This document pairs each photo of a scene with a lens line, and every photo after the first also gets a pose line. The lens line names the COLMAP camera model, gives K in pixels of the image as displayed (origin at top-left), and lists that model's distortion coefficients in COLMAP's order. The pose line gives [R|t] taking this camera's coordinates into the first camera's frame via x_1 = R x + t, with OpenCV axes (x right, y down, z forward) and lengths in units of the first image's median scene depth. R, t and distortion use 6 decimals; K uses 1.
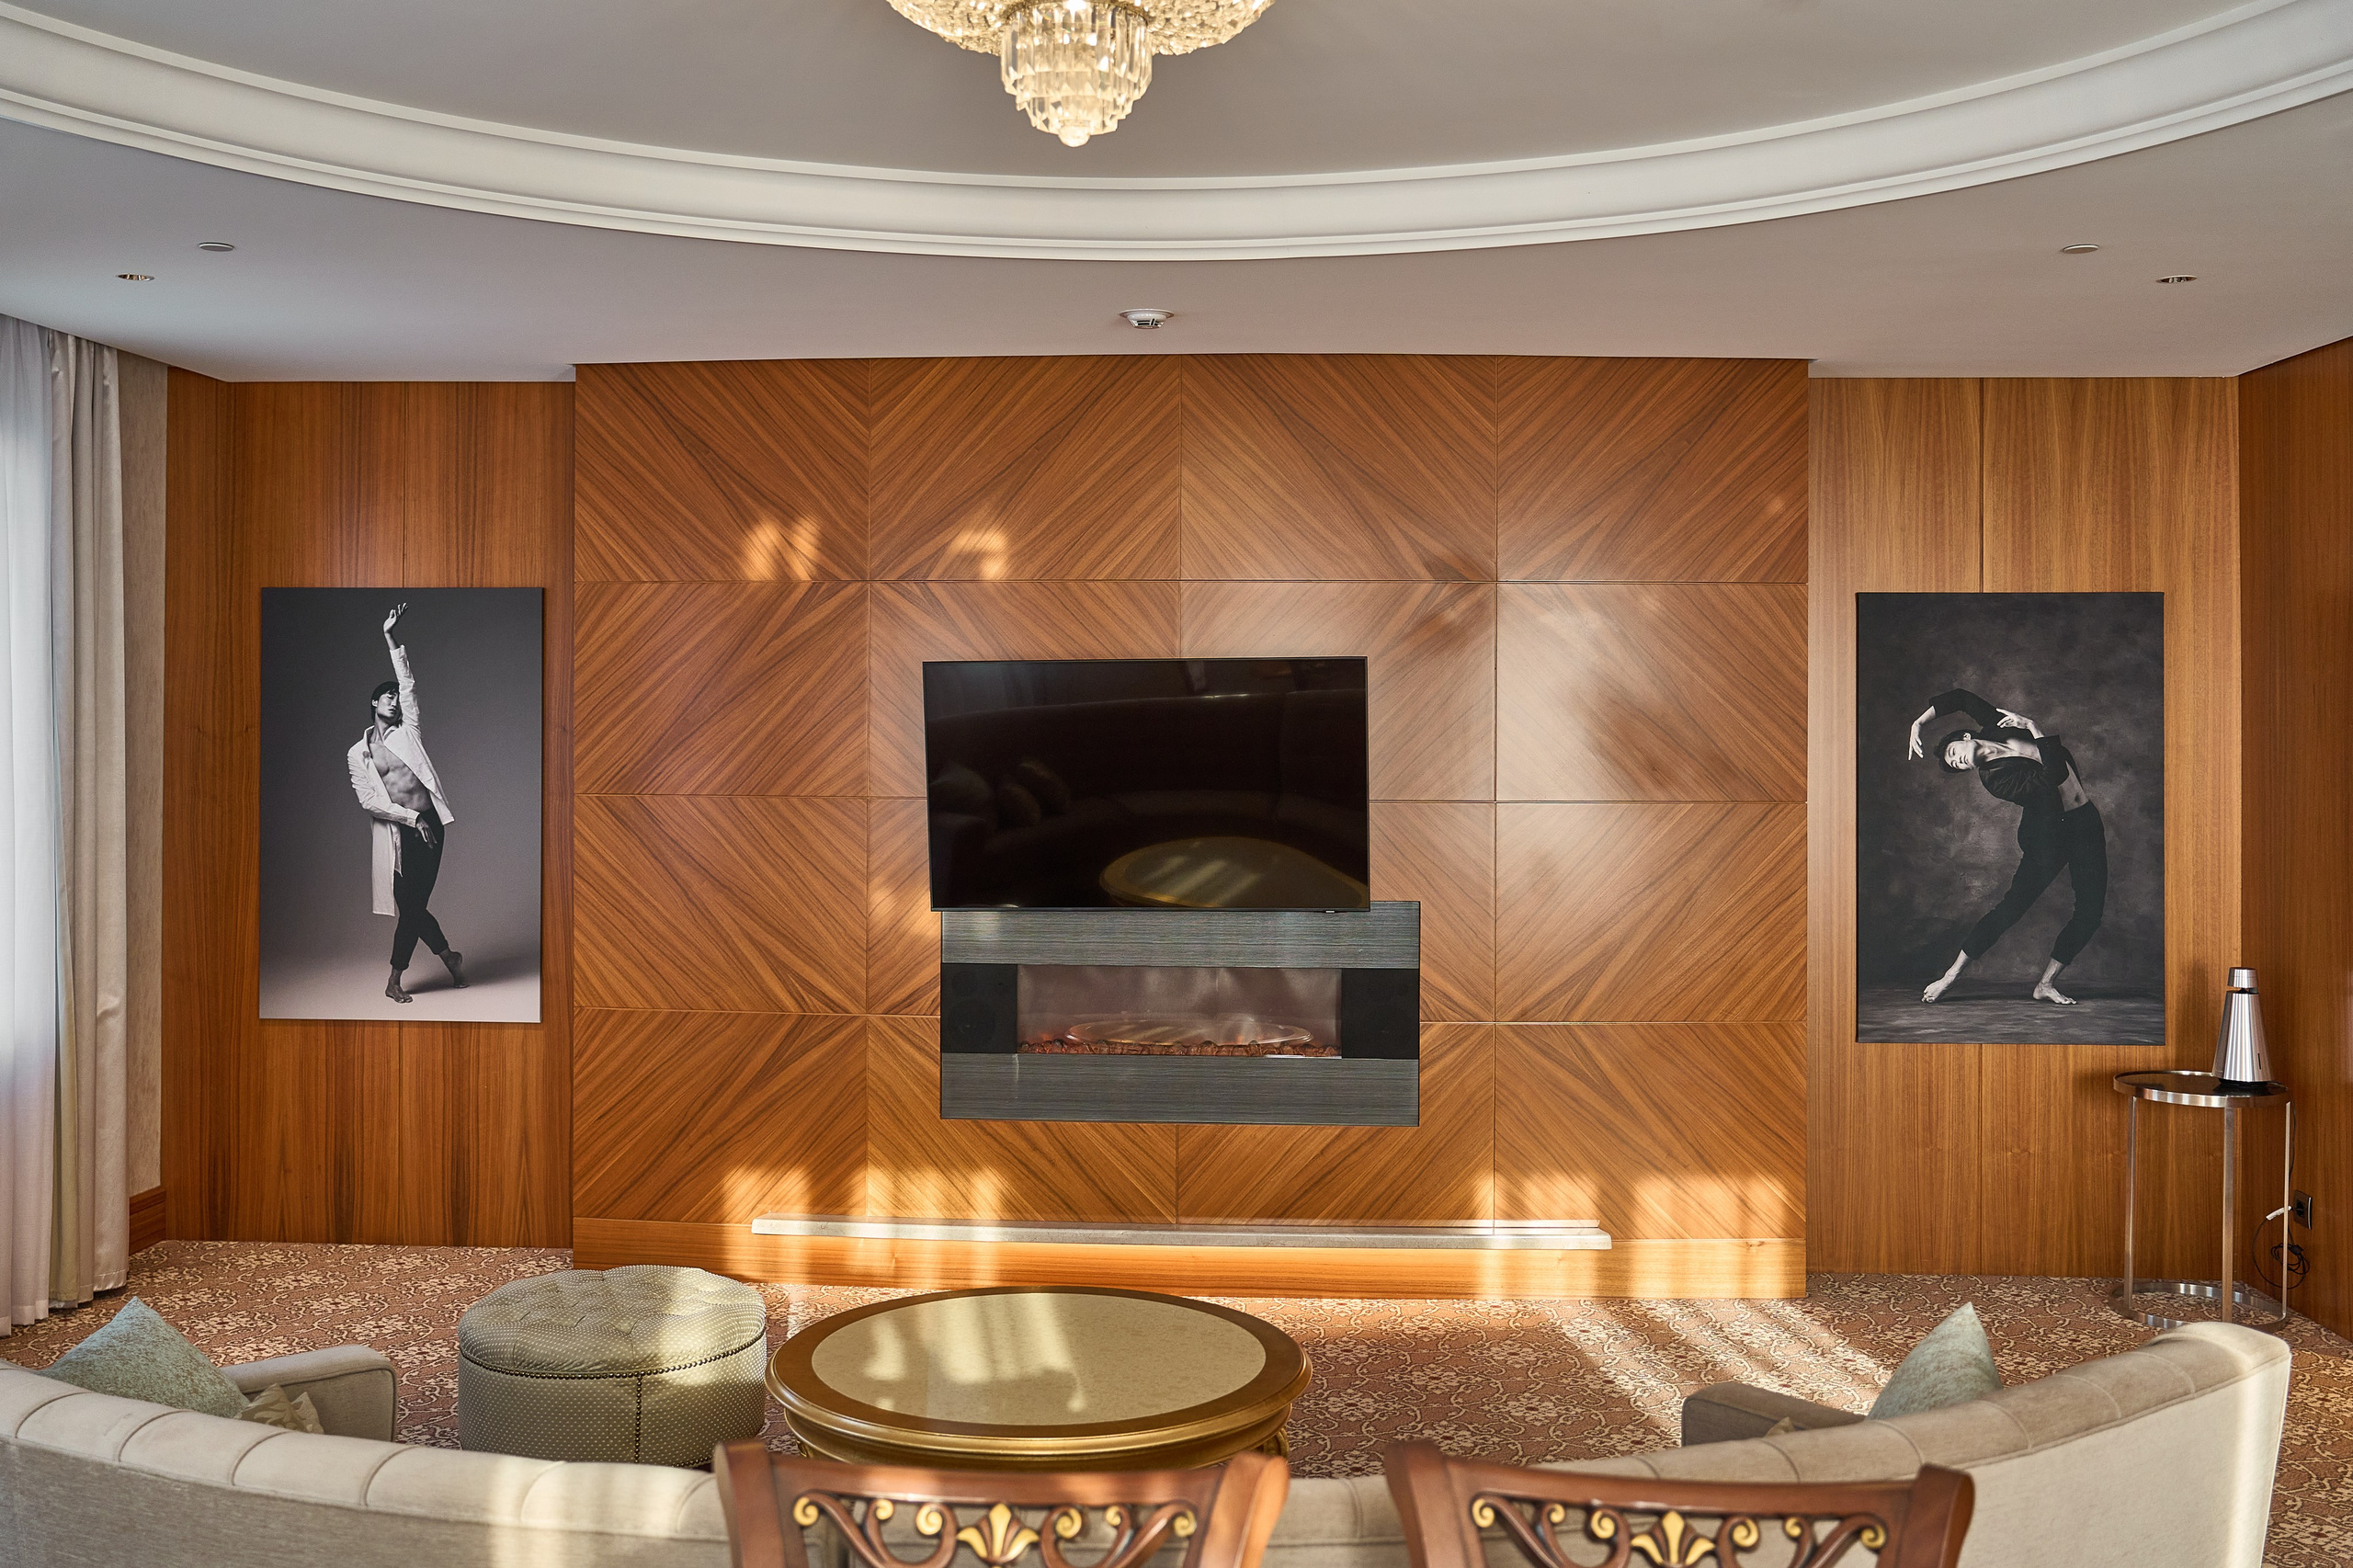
lens RADIAL K [[2227.9, 0, 1175.8], [0, 2227.9, 701.4], [0, 0, 1]] dist [-0.068613, 0.156058]
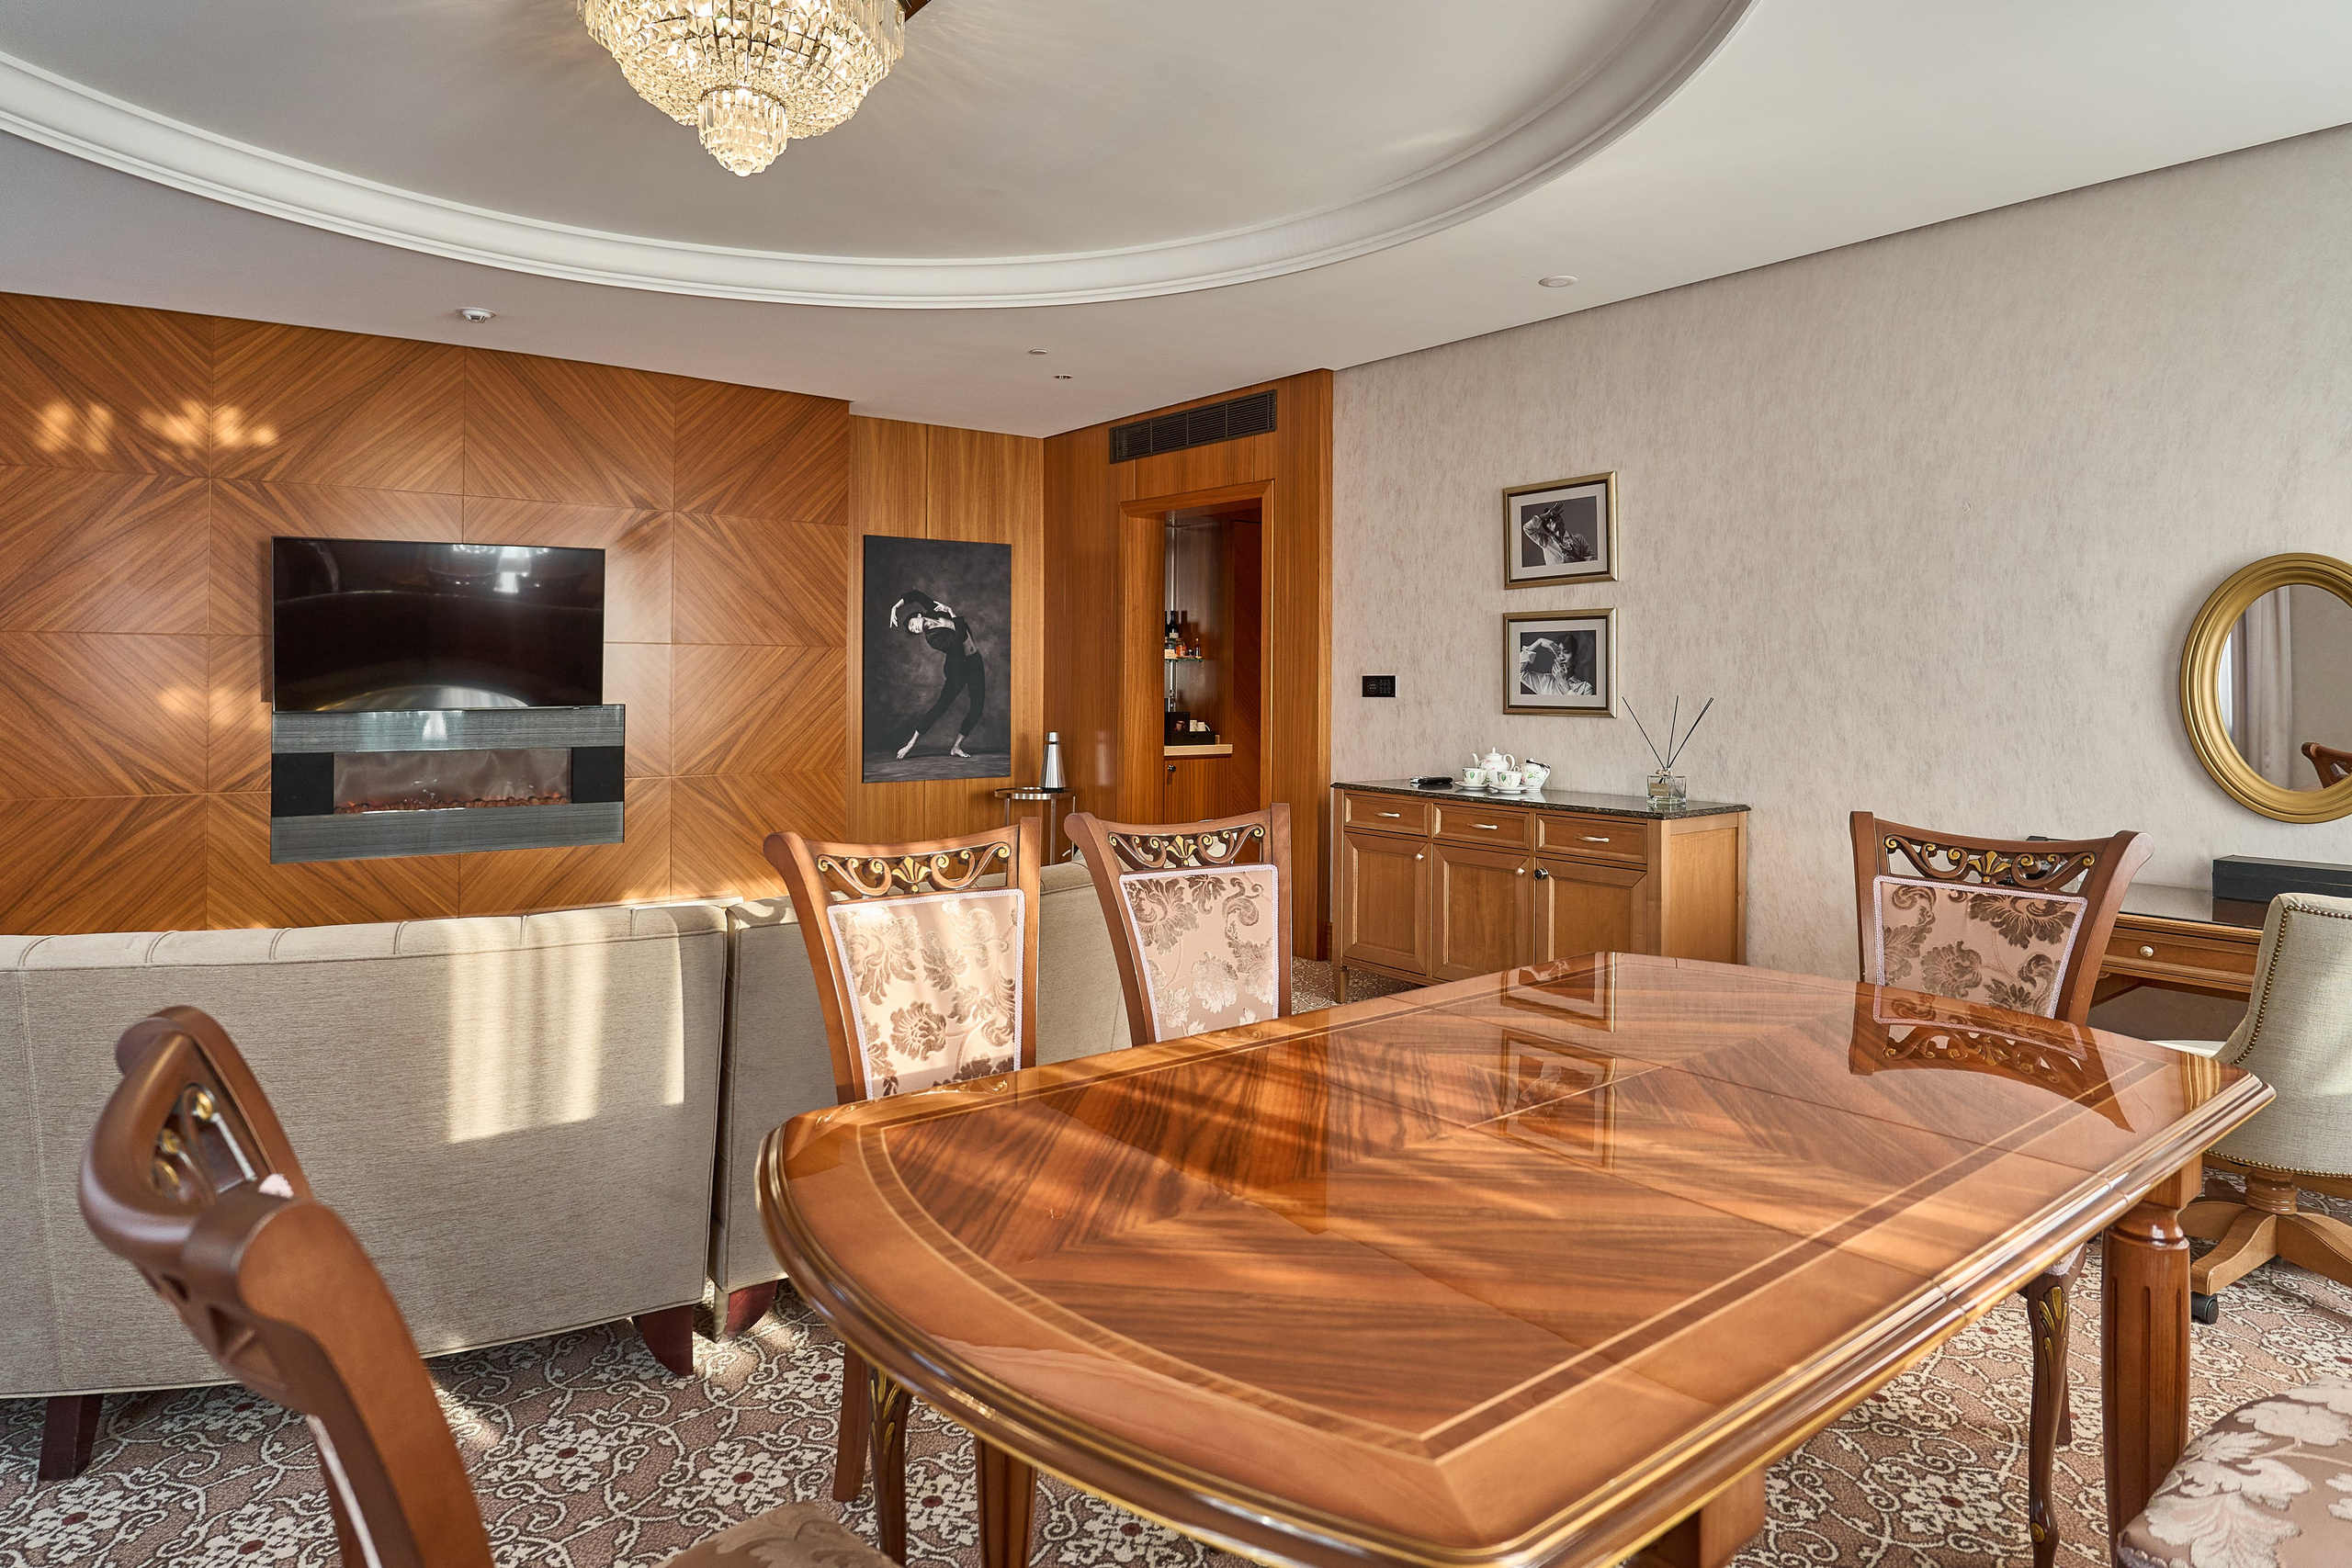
lens RADIAL K [[1351.0, 0, 1174.4], [0, 1351.0, 664.7], [0, 0, 1]] dist [-0.020224, 0.004663]
pose [[0.778090, 0.006224, 0.628122, -0.189016], [-0.006598, 0.999977, -0.001736, 0.057756], [-0.628118, -0.002794, 0.778113, -0.018204]]
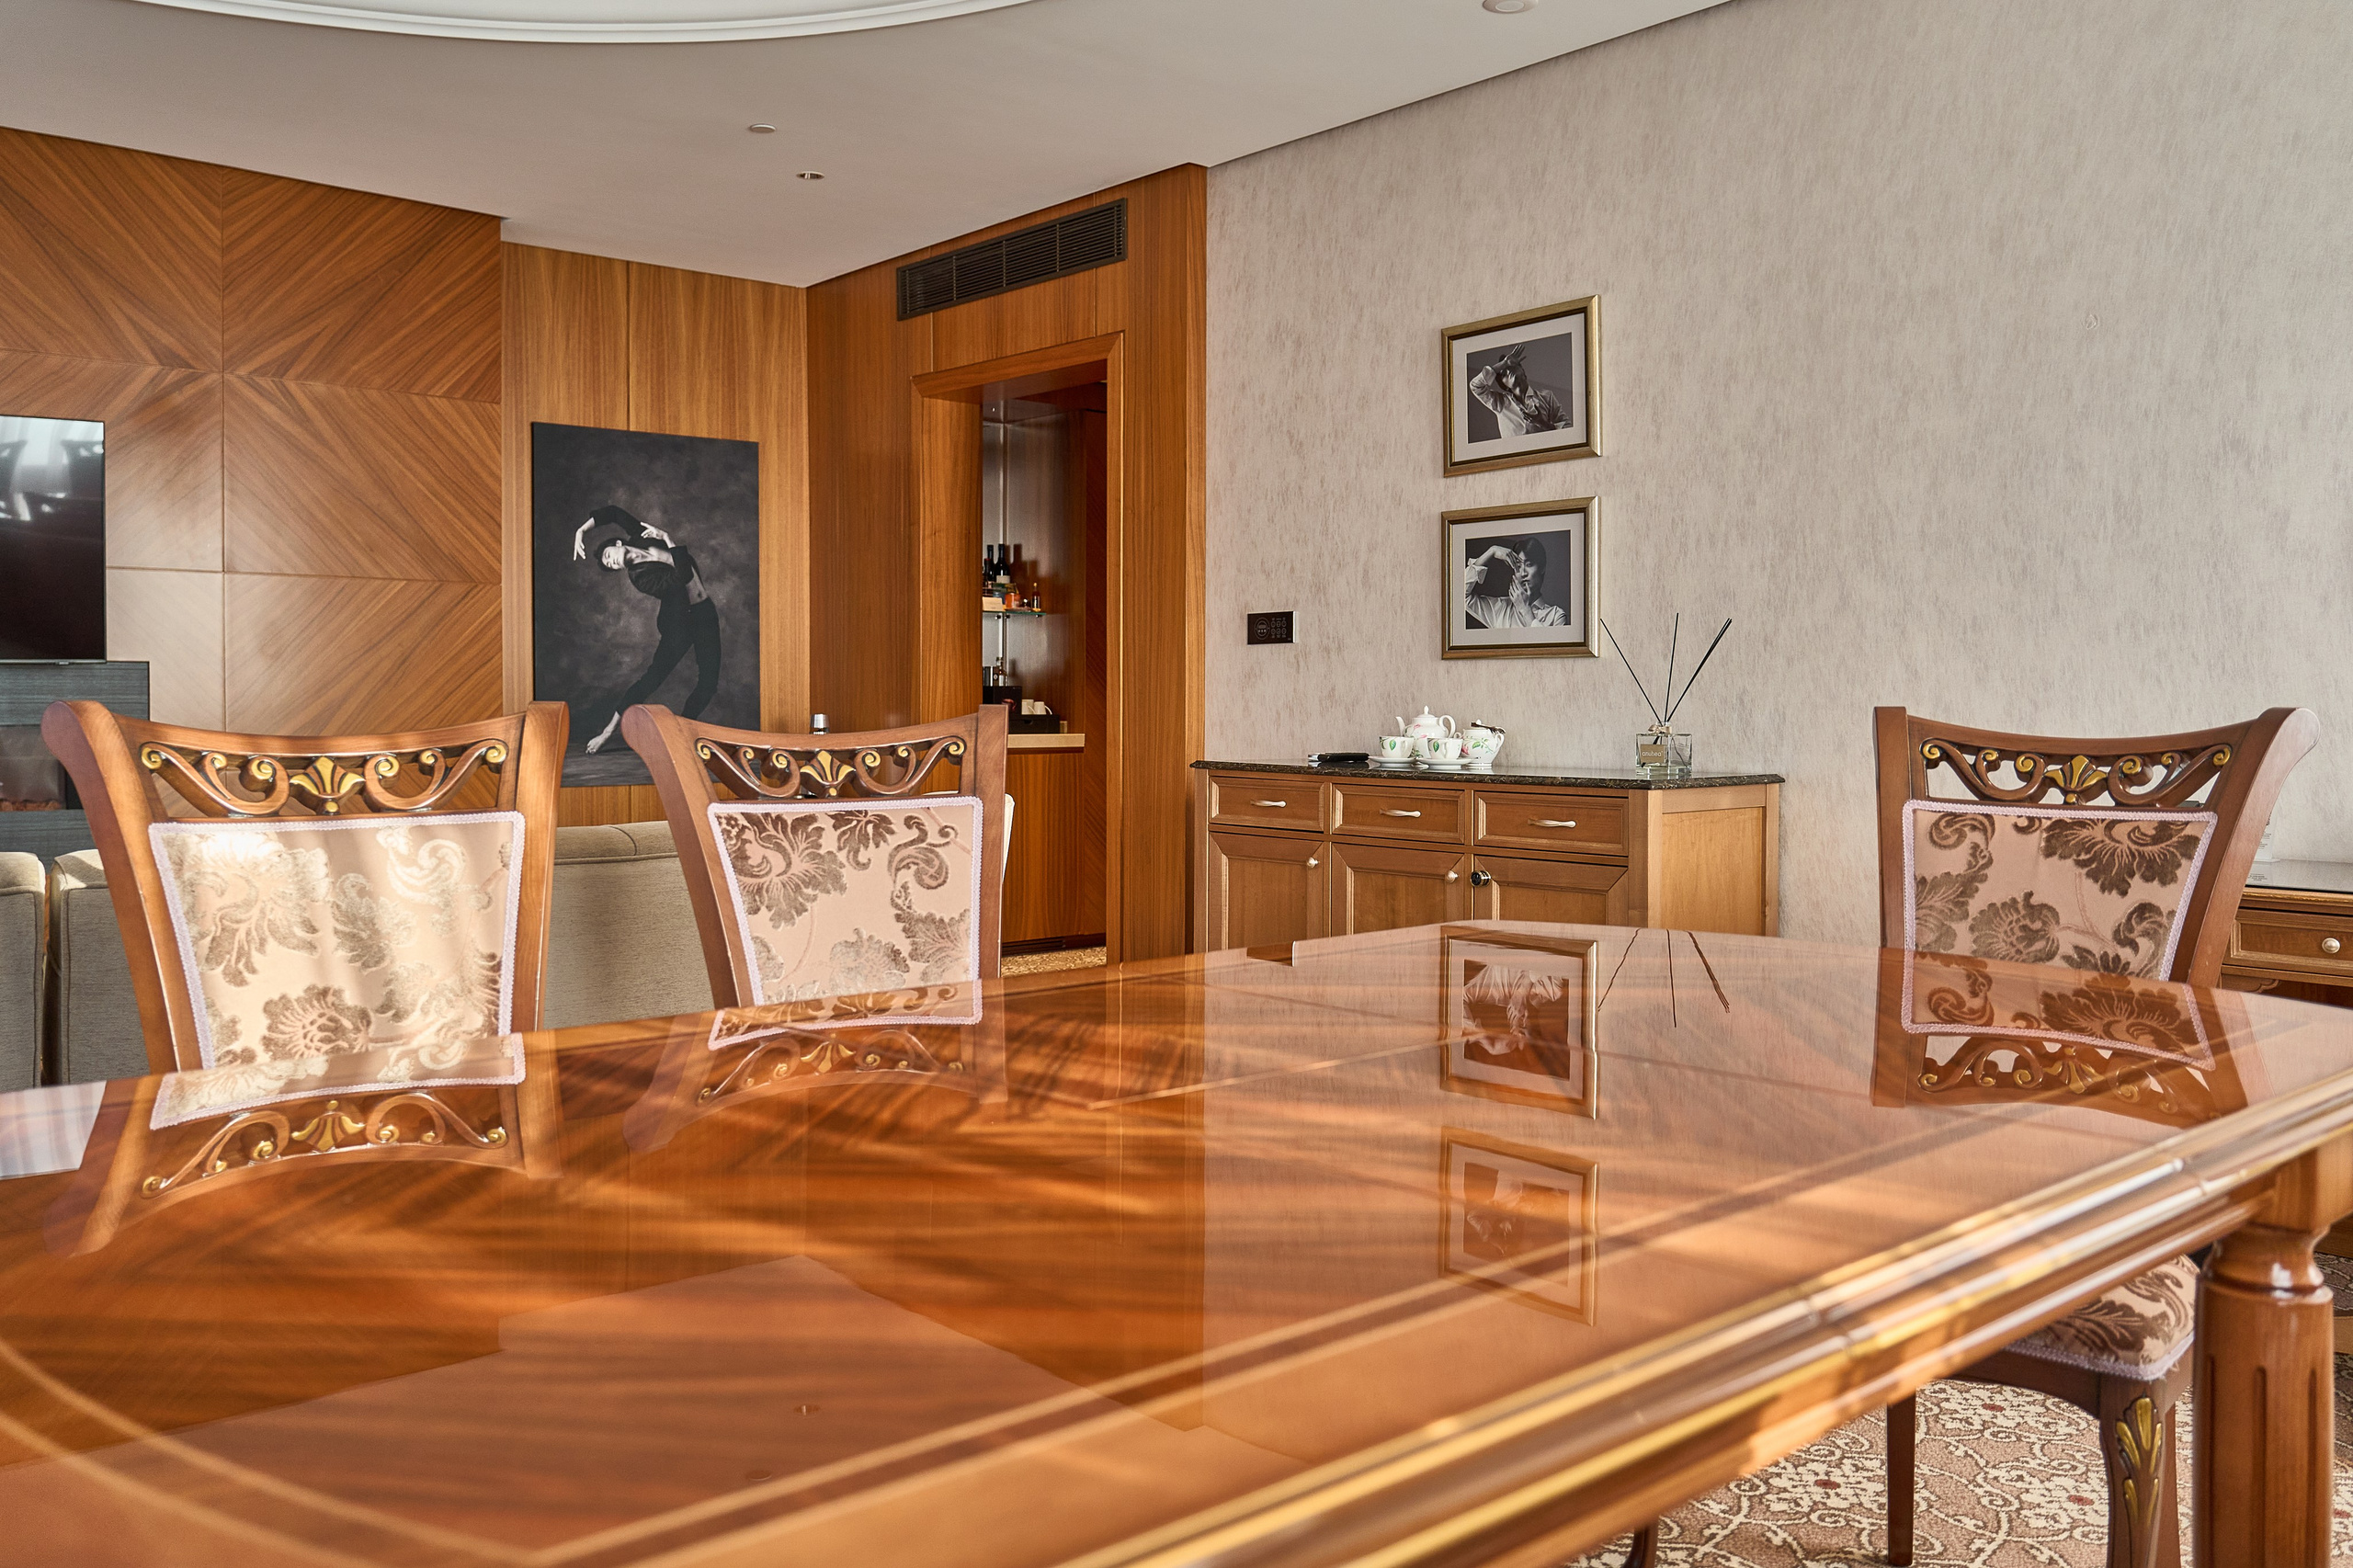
lens RADIAL K [[1862.2, 0, 1180.0], [0, 1862.2, 731.4], [0, 0, 1]] dist [-0.000795, -0.005478]
pose [[0.743717, -0.015386, 0.668317, -0.118343], [-0.002510, 0.999664, 0.025808, 0.095406], [-0.668490, -0.020871, 0.743429, -0.010304]]
